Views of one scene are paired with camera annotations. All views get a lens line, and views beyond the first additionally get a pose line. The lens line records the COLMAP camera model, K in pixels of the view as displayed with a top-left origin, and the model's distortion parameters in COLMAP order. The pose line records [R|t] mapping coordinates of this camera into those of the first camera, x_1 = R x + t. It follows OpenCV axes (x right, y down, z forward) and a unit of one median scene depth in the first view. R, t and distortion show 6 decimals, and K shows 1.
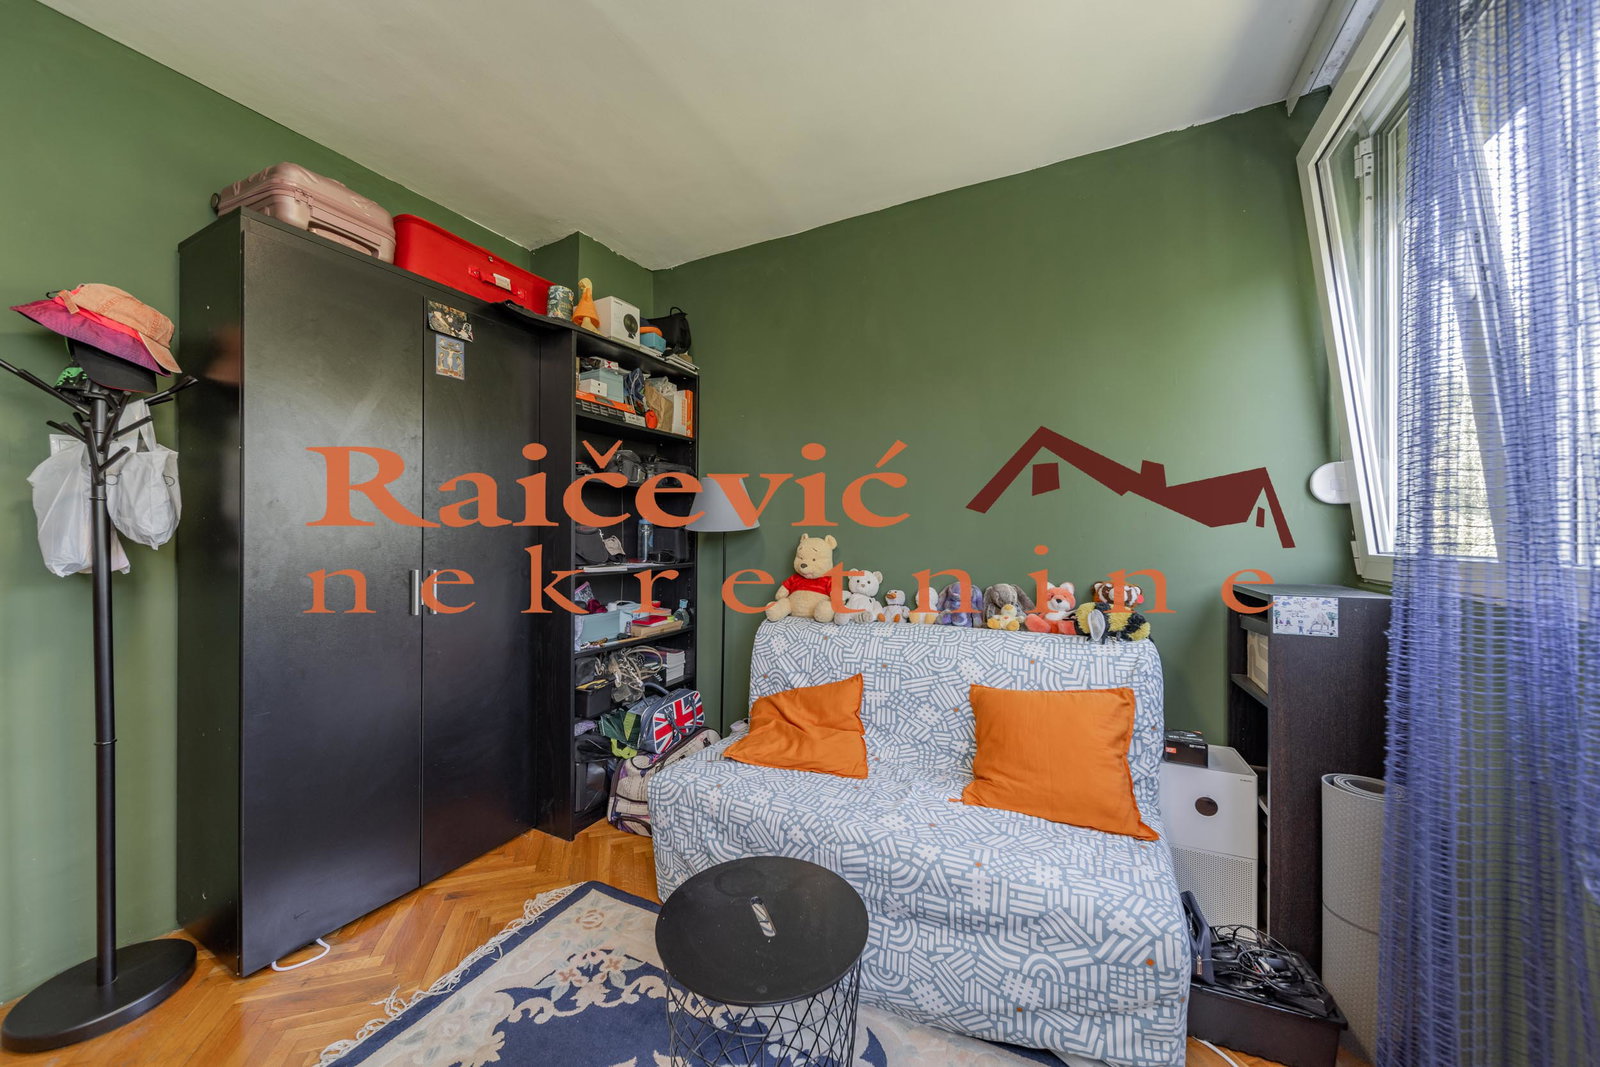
lens RADIAL K [[559.6, 0, 812.6], [0, 559.6, 527.8], [0, 0, 1]] dist [-0.002641, -0.000570]
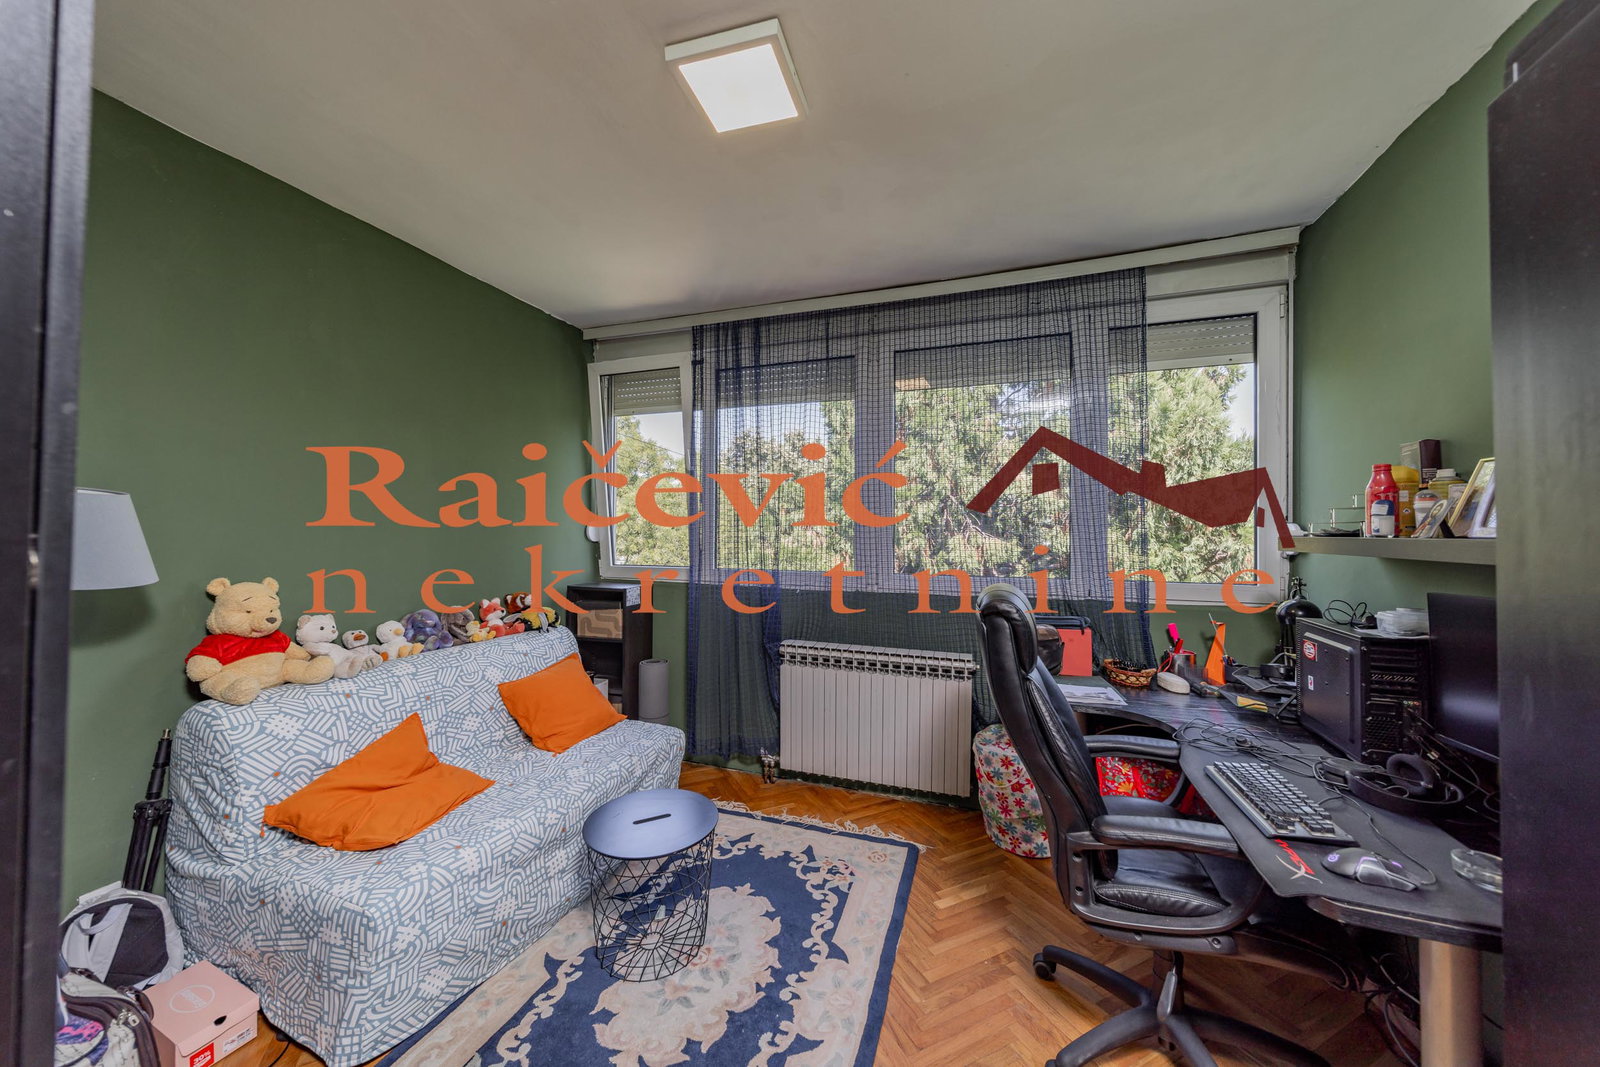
lens RADIAL K [[559.6, 0, 791.0], [0, 559.6, 541.3], [0, 0, 1]] dist [-0.002641, -0.000570]
pose [[-0.115230, -0.008859, 0.993299, -1.058665], [-0.010834, 0.999912, 0.007661, -0.060925], [-0.993280, -0.009879, -0.115316, 0.505348]]
